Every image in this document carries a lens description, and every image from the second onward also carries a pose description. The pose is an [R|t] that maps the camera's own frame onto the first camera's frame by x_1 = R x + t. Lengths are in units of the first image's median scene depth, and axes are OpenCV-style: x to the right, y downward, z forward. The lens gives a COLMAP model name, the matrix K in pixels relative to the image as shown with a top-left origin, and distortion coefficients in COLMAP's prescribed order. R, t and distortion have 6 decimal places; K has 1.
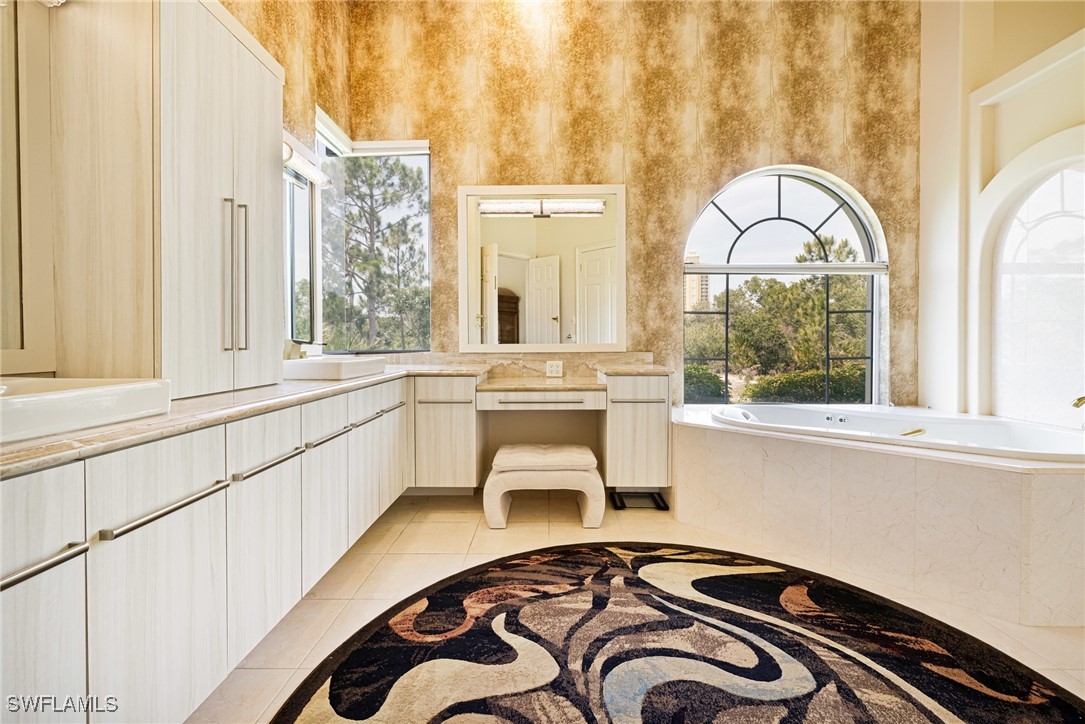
lens RADIAL K [[462.4, 0, 543.5], [0, 462.4, 343.7], [0, 0, 1]] dist [-0.009846, -0.000055]
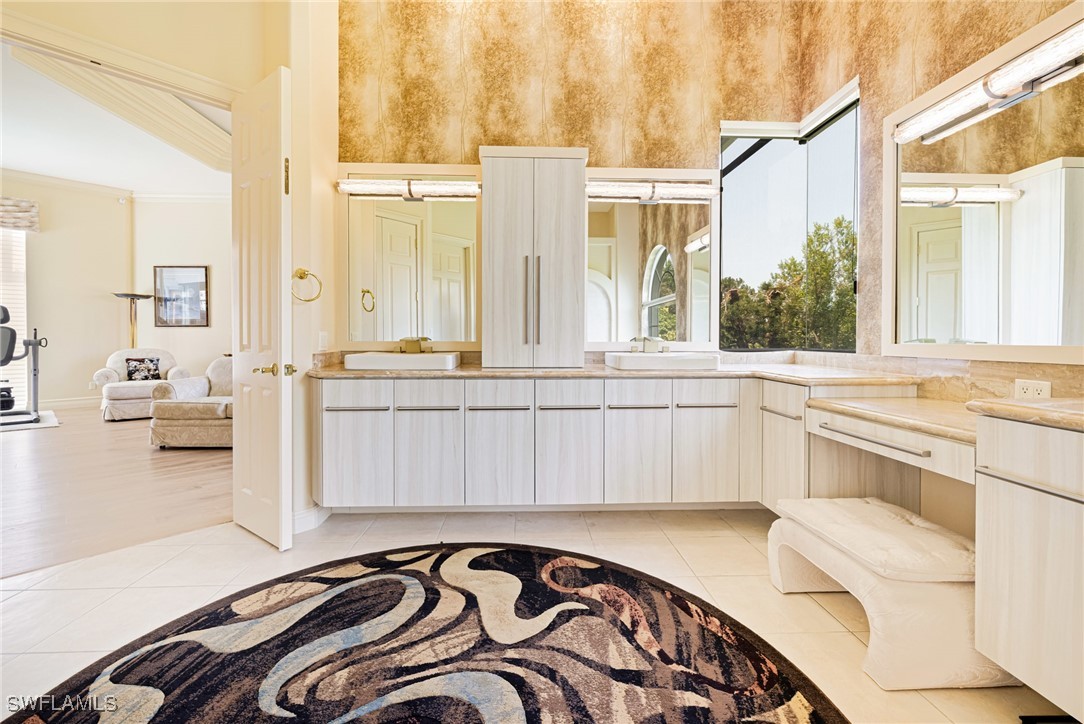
lens RADIAL K [[462.0, 0, 543.0], [0, 462.0, 343.8], [0, 0, 1]] dist [-0.009846, -0.000055]
pose [[0.049292, 0.011005, -0.998724, 0.874586], [-0.007981, 0.999912, 0.010625, -0.004451], [0.998753, 0.007447, 0.049375, 0.810884]]
